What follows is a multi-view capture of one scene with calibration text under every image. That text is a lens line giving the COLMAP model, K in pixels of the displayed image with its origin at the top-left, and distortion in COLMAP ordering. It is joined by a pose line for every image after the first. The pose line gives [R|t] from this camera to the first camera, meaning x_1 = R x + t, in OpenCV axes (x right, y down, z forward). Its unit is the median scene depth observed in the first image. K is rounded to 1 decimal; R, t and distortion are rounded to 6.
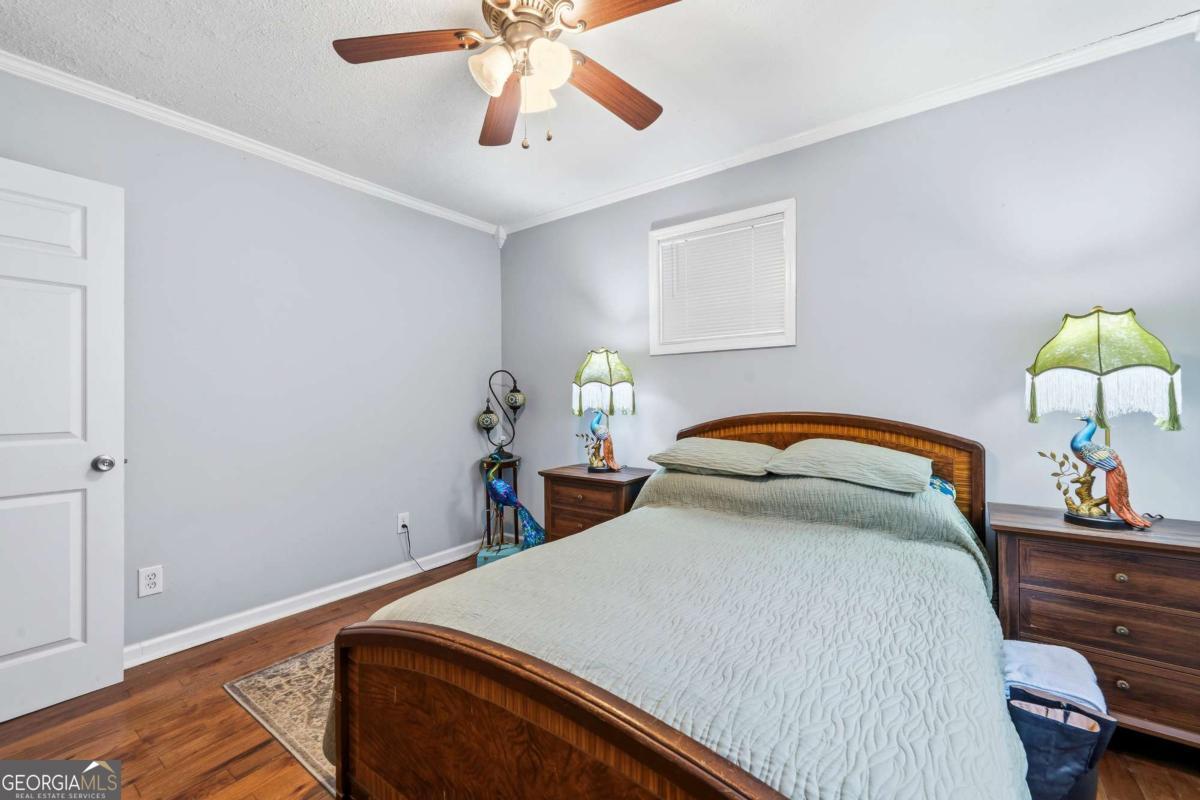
lens RADIAL K [[479.6, 0, 599.8], [0, 479.6, 400.3], [0, 0, 1]] dist [0.002610, 0.000644]
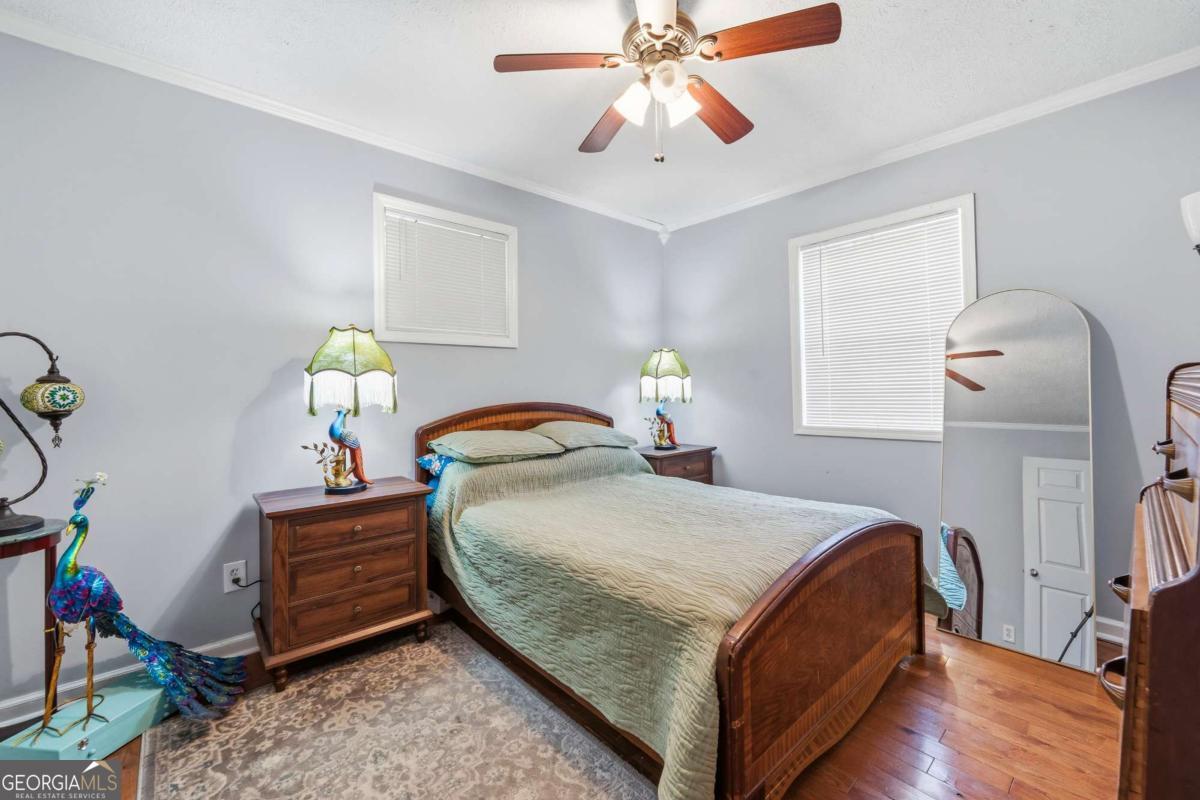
lens RADIAL K [[479.6, 0, 598.7], [0, 479.6, 390.1], [0, 0, 1]] dist [0.002610, 0.000644]
pose [[0.231922, 0.000440, 0.972734, -0.698612], [0.014145, 0.999893, -0.003825, -0.000334], [-0.972632, 0.014647, 0.231891, 0.494250]]
